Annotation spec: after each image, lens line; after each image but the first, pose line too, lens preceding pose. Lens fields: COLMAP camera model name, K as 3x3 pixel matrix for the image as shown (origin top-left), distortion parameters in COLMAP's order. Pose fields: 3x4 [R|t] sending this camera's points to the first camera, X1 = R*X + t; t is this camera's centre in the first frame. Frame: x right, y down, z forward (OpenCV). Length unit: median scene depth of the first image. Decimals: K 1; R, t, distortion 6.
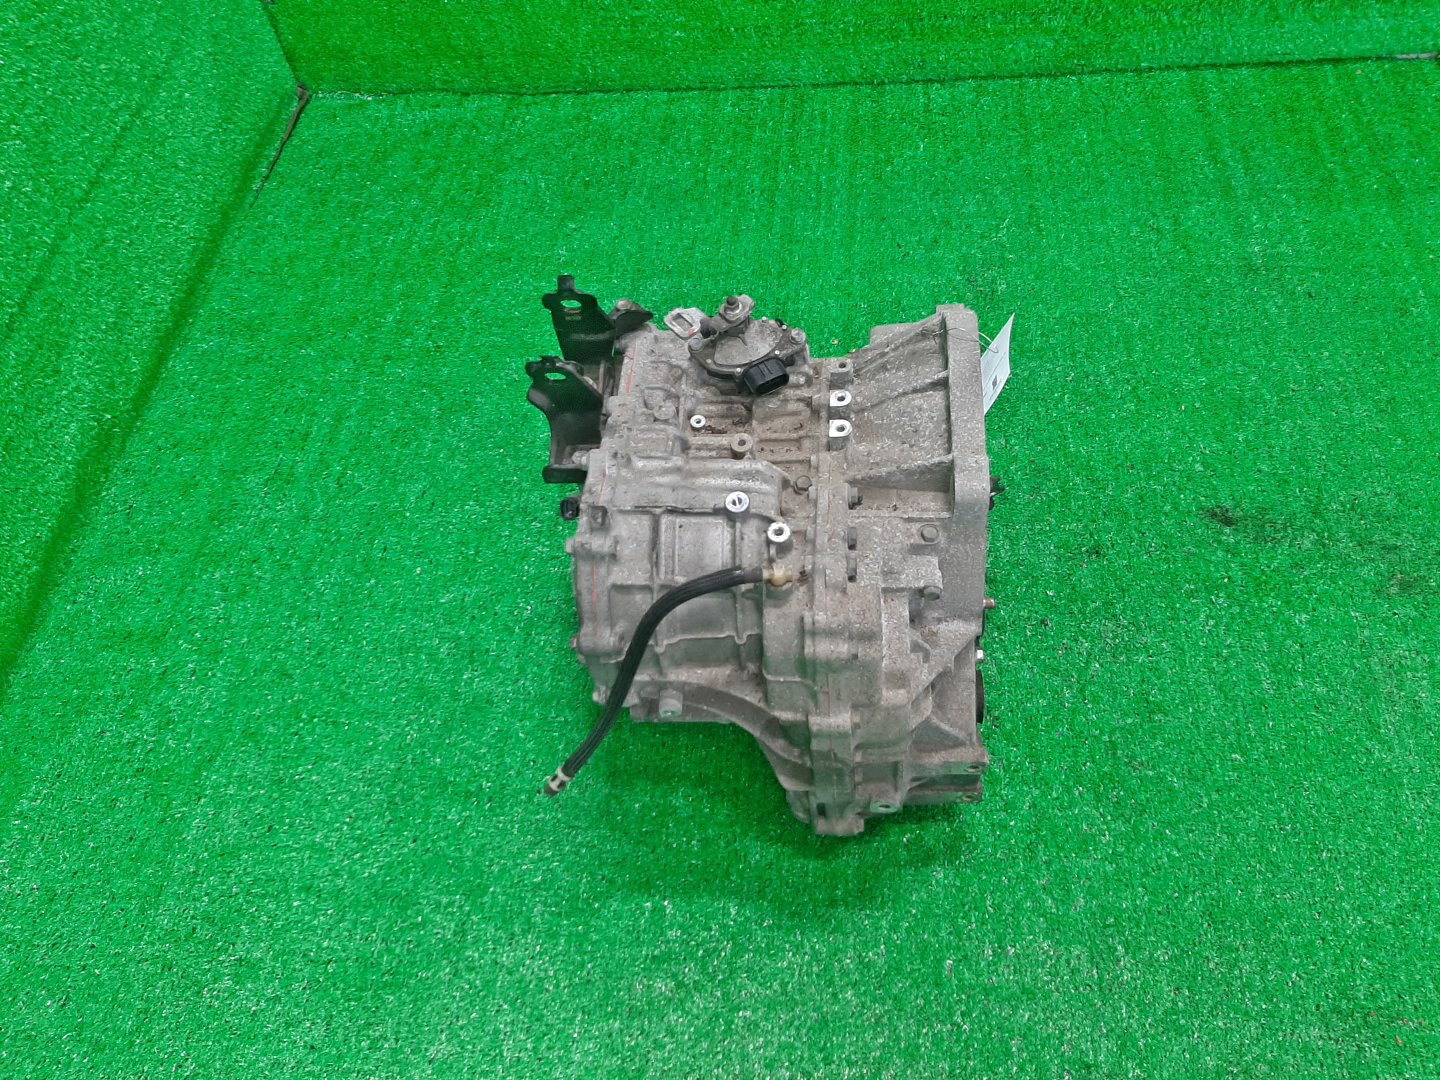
lens RADIAL K [[1195.1, 0, 762.4], [0, 1195.1, 547.9], [0, 0, 1]] dist [0.096824, -0.176799]
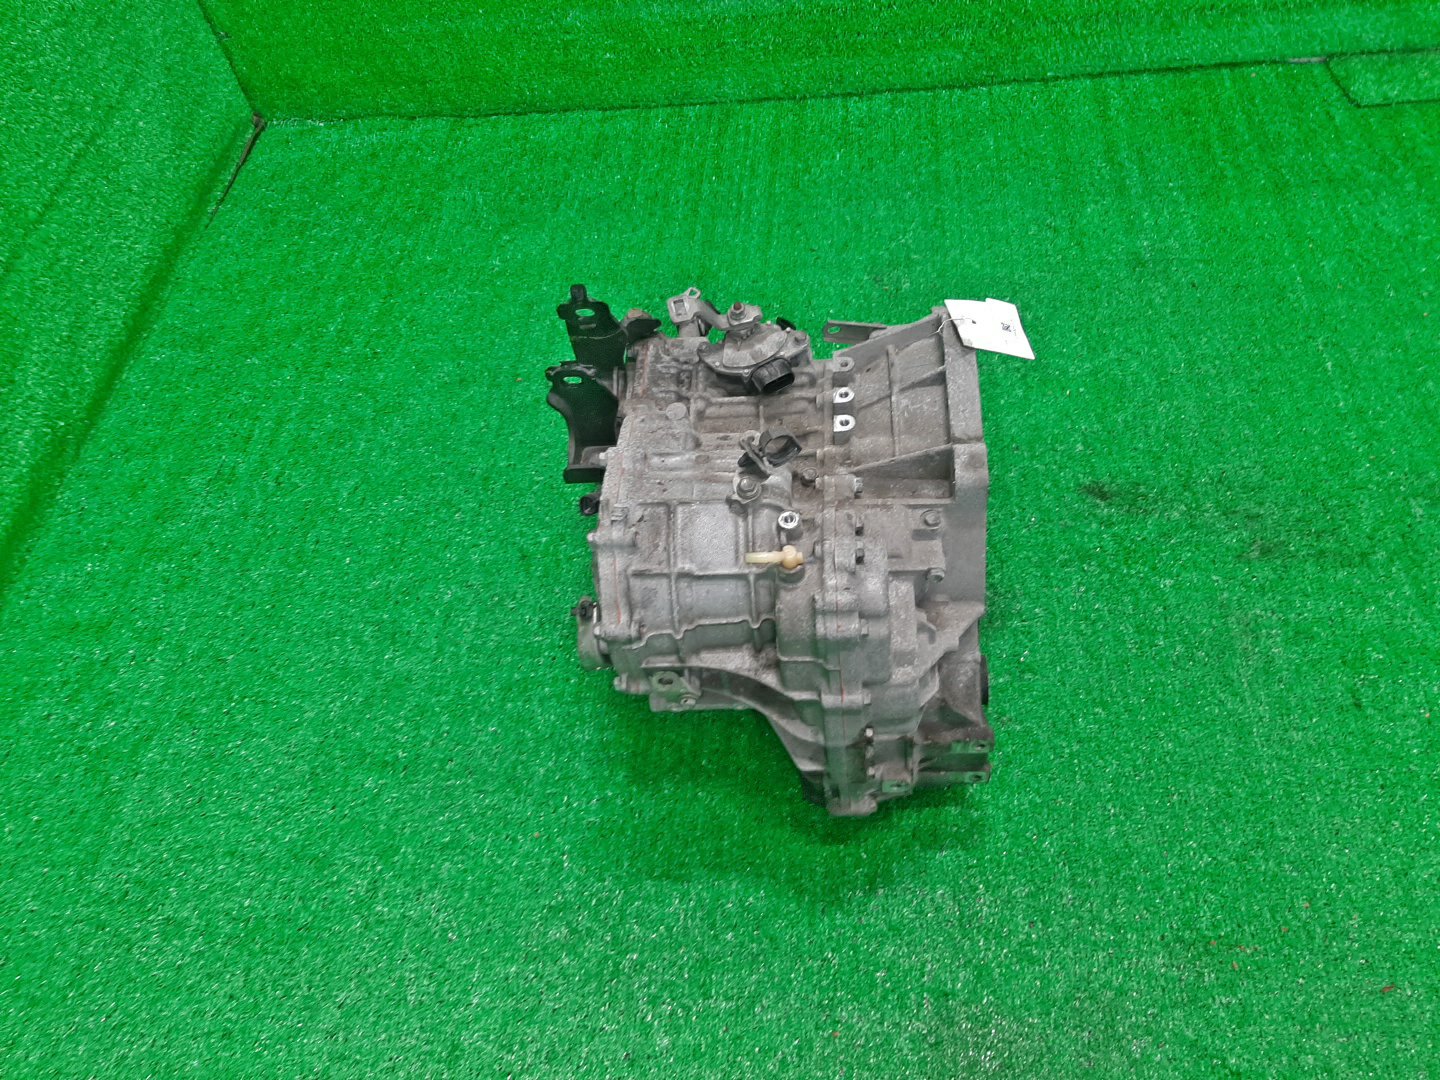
lens RADIAL K [[1195.1, 0, 762.4], [0, 1195.1, 547.9], [0, 0, 1]] dist [0.096824, -0.176799]
pose [[0.999759, -0.019747, -0.009644, 0.088208], [0.019537, 0.999580, -0.021425, 0.037466], [0.010063, 0.021231, 0.999724, -0.054747]]
